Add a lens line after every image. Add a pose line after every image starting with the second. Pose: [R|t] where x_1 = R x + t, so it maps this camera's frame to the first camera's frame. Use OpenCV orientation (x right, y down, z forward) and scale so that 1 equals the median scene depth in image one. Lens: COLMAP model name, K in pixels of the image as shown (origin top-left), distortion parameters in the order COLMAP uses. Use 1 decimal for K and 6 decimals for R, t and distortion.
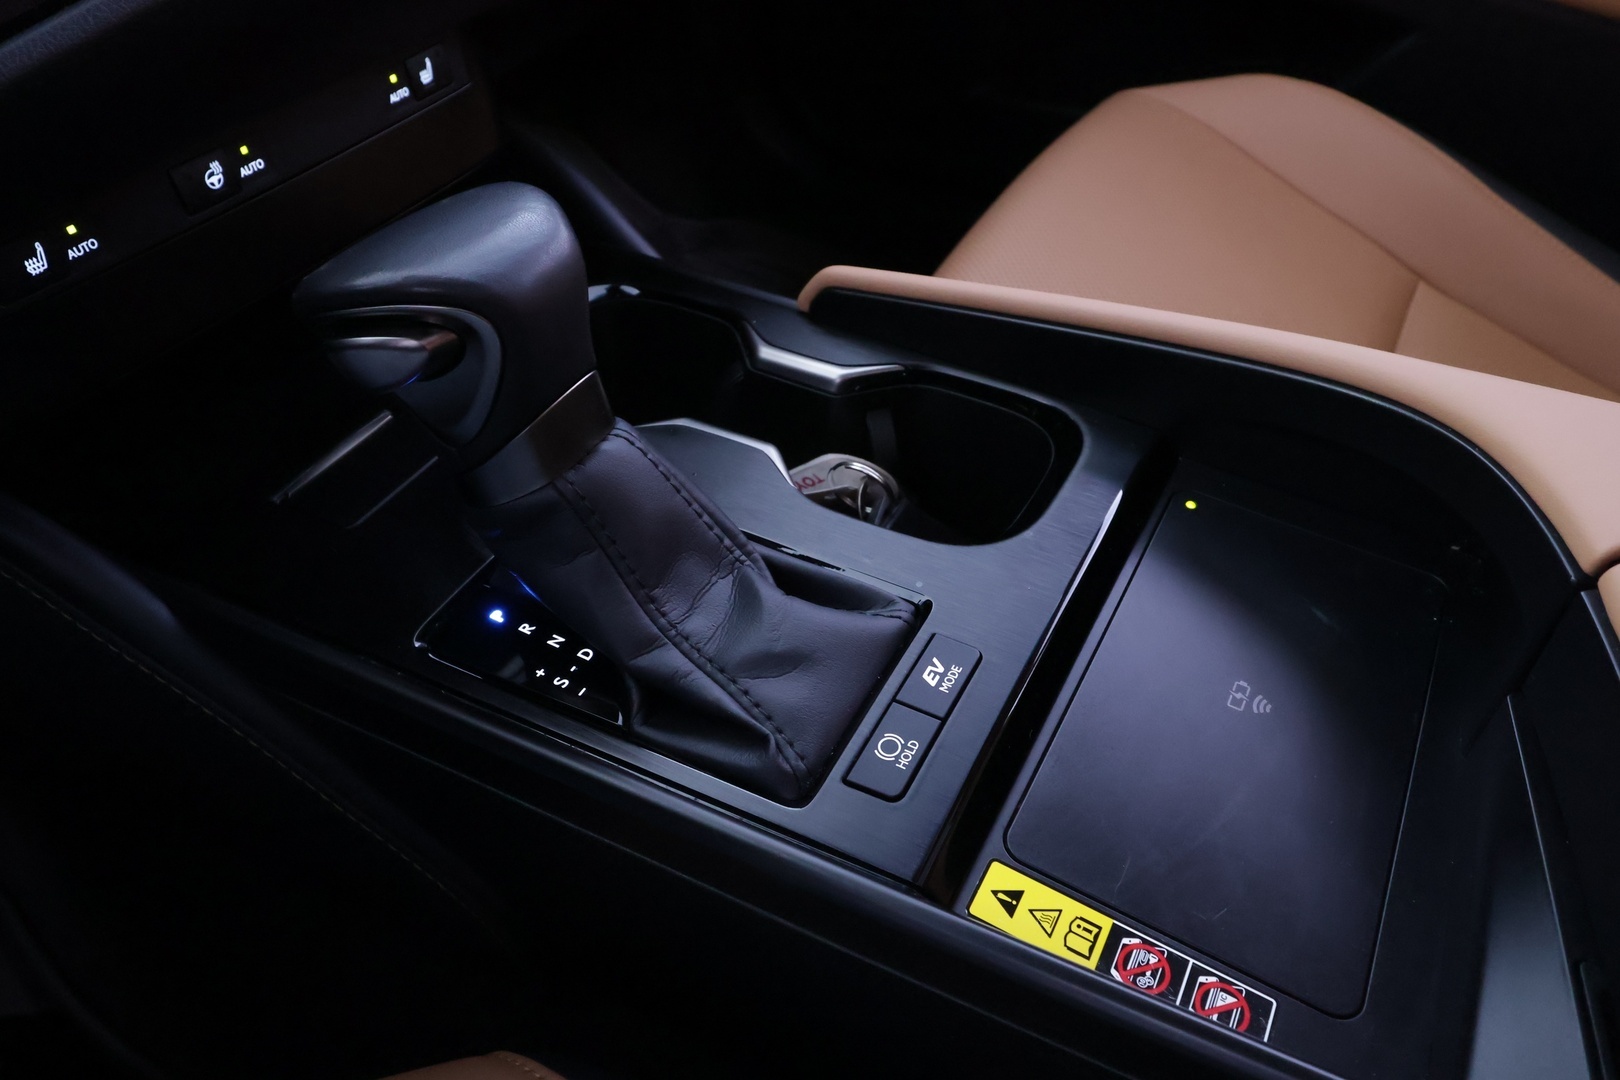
lens RADIAL K [[1096.2, 0, 820.8], [0, 1096.2, 536.2], [0, 0, 1]] dist [0.000429, 0.004965]
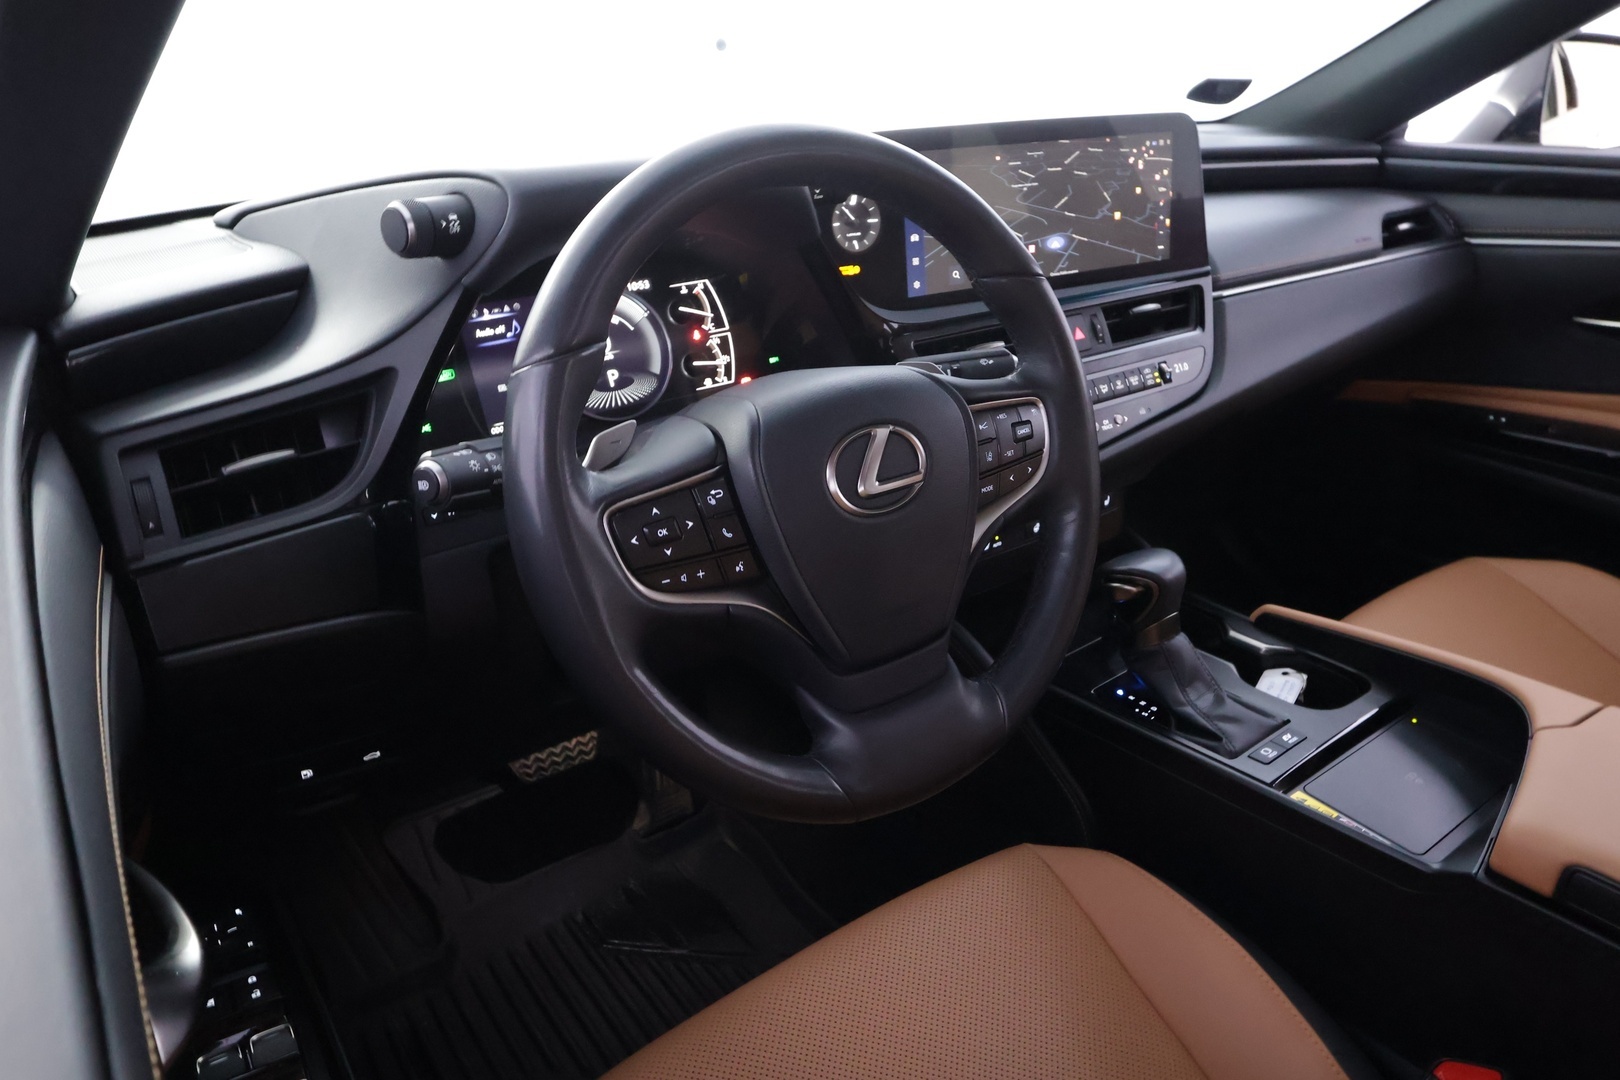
lens RADIAL K [[1096.2, 0, 813.3], [0, 1096.2, 535.9], [0, 0, 1]] dist [0.000429, 0.004965]
pose [[0.912649, 0.164677, -0.374104, -0.034044], [-0.278520, 0.920426, -0.274303, 0.695106], [0.299163, 0.354538, 0.885892, -1.845063]]
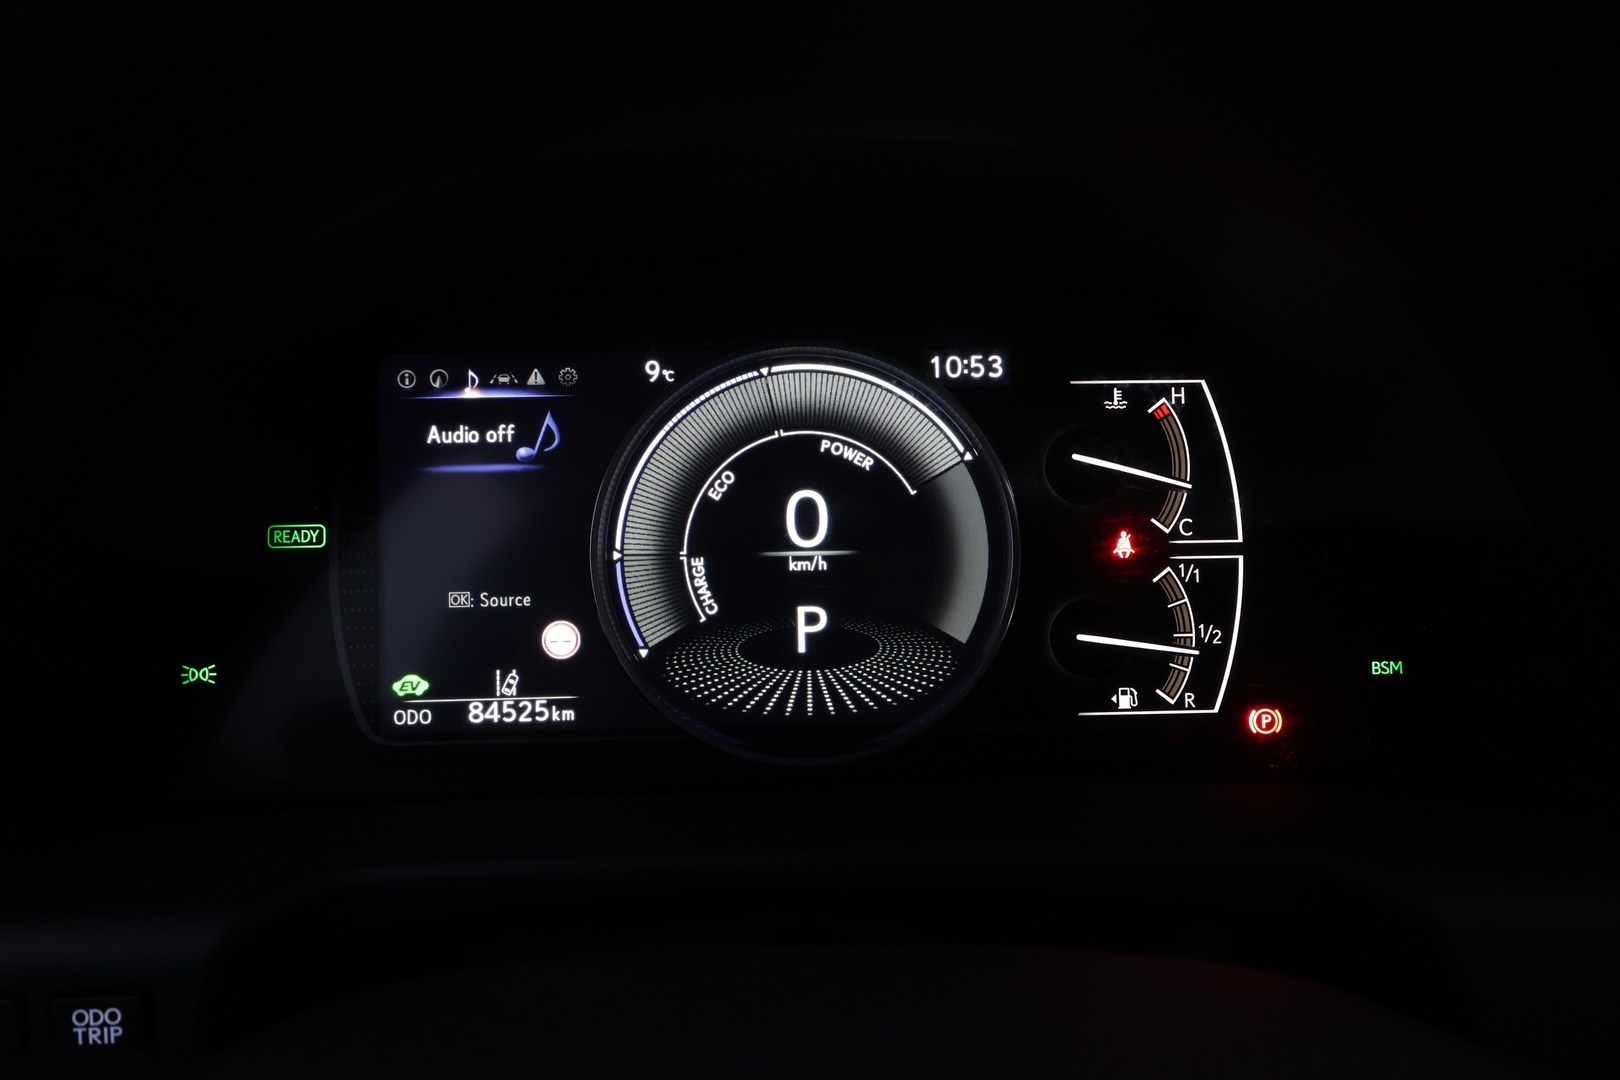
lens RADIAL K [[1096.2, 0, 811.8], [0, 1096.2, 540.2], [0, 0, 1]] dist [0.000429, 0.004965]
pose [[0.515826, 0.289553, -0.806277, -0.832328], [-0.597094, 0.796408, -0.095989, -0.200923], [0.614331, 0.530937, 0.583698, -0.354426]]
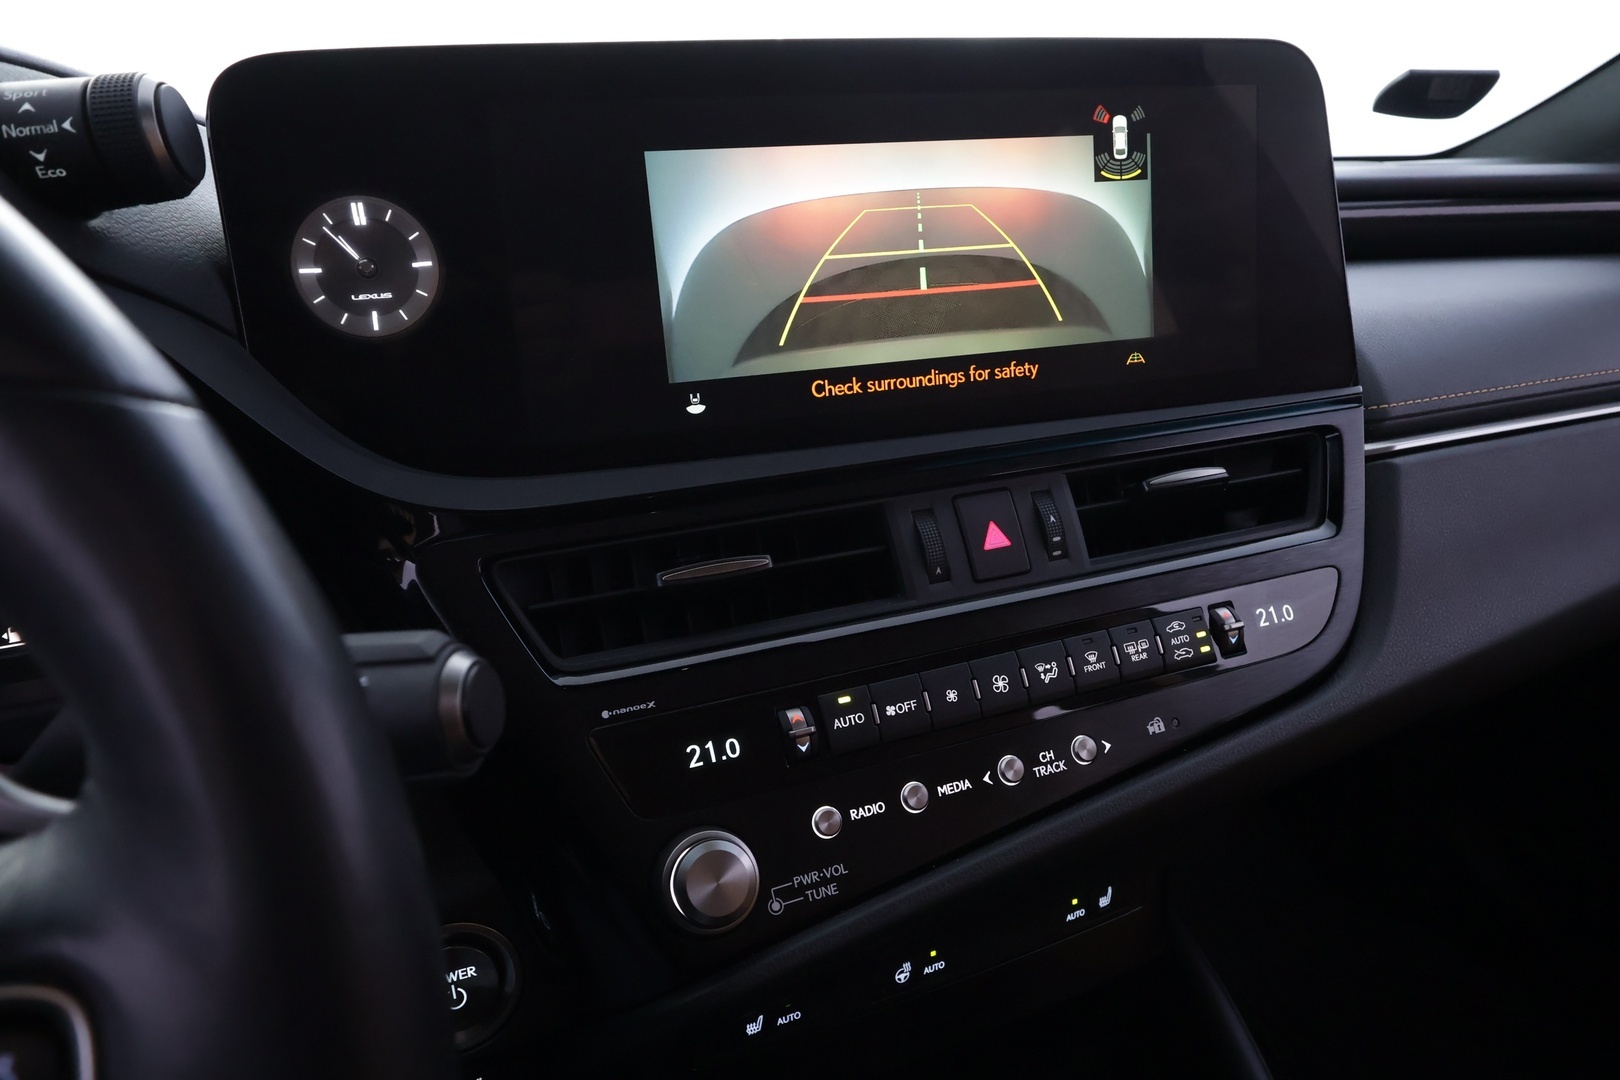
lens RADIAL K [[1096.2, 0, 816.3], [0, 1096.2, 538.8], [0, 0, 1]] dist [0.000429, 0.004965]
pose [[0.803832, 0.157213, -0.573706, -0.022116], [-0.385439, 0.872251, -0.301024, -0.395492], [0.453091, 0.463101, 0.761739, -0.193785]]
